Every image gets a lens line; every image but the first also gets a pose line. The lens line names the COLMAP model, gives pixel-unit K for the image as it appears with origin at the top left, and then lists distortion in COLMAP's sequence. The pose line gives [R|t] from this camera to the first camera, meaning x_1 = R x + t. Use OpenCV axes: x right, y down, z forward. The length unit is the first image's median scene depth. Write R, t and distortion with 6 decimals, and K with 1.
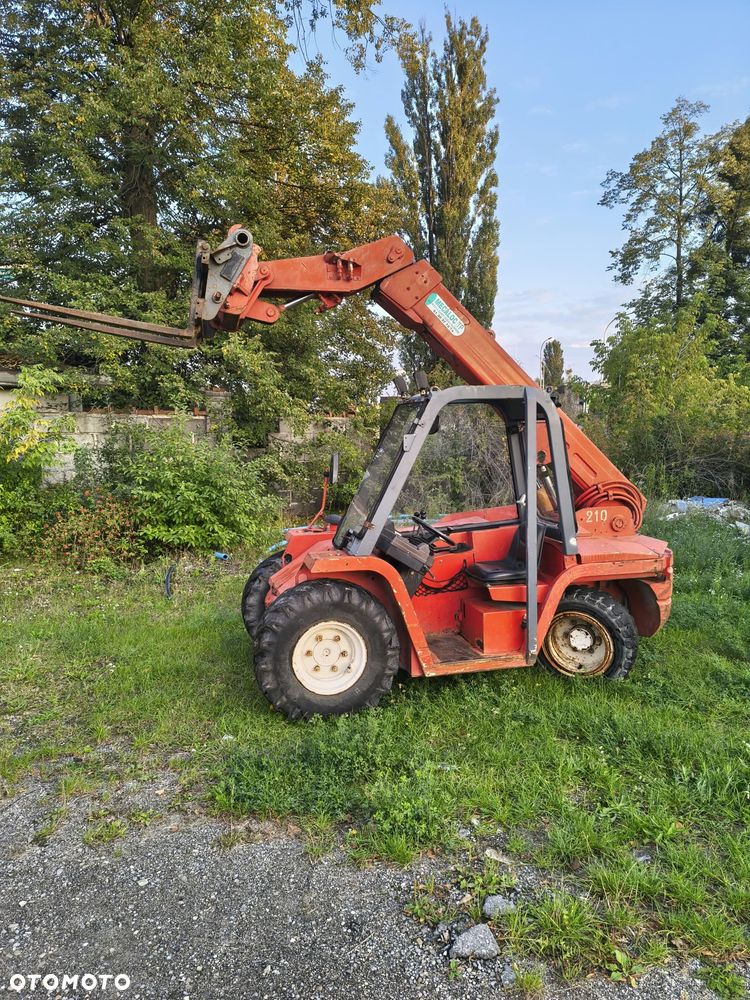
lens RADIAL K [[681.0, 0, 375.0], [0, 681.0, 500.0], [0, 0, 1]] dist [0.039466, -0.047357]
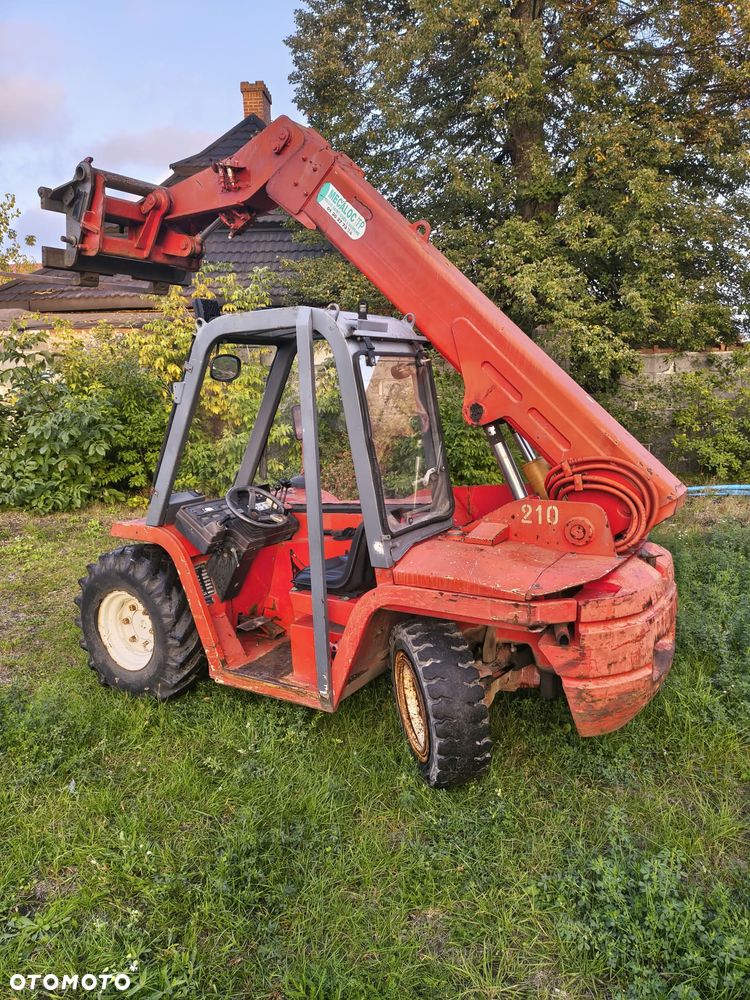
lens RADIAL K [[686.6, 0, 382.2], [0, 686.6, 514.5], [0, 0, 1]] dist [0.037398, -0.048153]
pose [[0.707886, 0.121131, -0.695862, 0.736766], [-0.048793, 0.991218, 0.122908, -0.050059], [0.704639, -0.053051, 0.707580, 0.542151]]
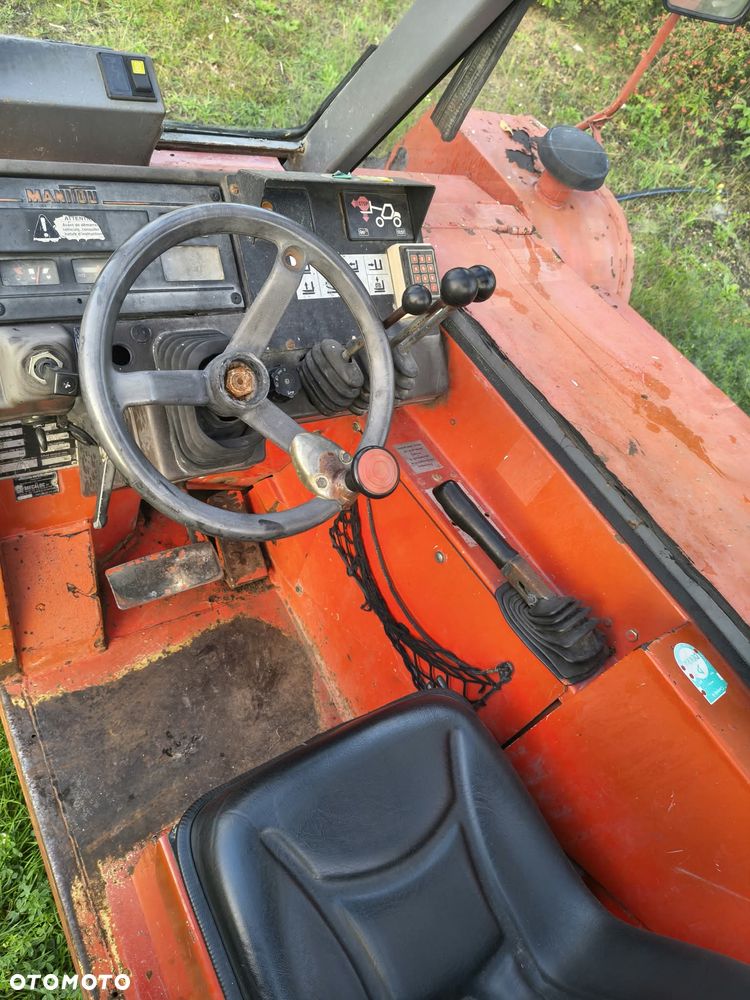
lens RADIAL K [[678.5, 0, 368.7], [0, 678.5, 491.5], [0, 0, 1]] dist [0.062795, -0.084906]
pose [[0.257358, 0.826858, -0.500073, 0.190662], [-0.437908, 0.561111, 0.702418, -0.058754], [0.861396, 0.038213, 0.506494, 0.946385]]
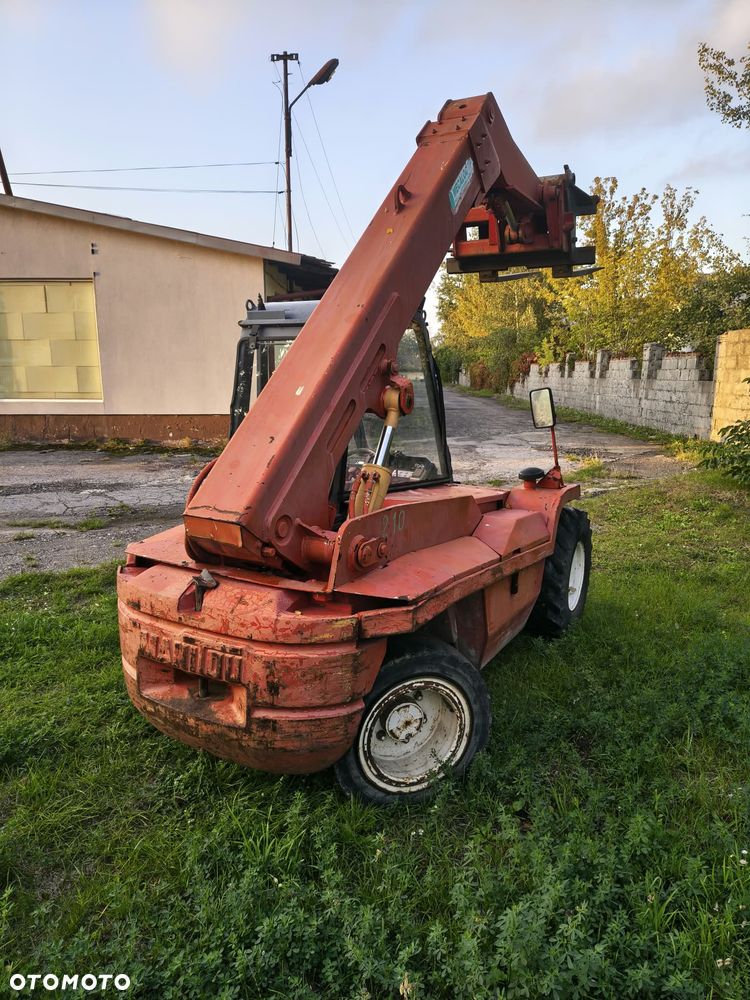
lens RADIAL K [[676.5, 0, 370.4], [0, 676.5, 498.6], [0, 0, 1]] dist [0.040021, -0.039653]
pose [[-0.676369, 0.136915, -0.723726, 0.752687], [-0.080578, 0.962920, 0.257472, -0.154230], [0.732142, 0.232463, -0.640257, 1.627034]]
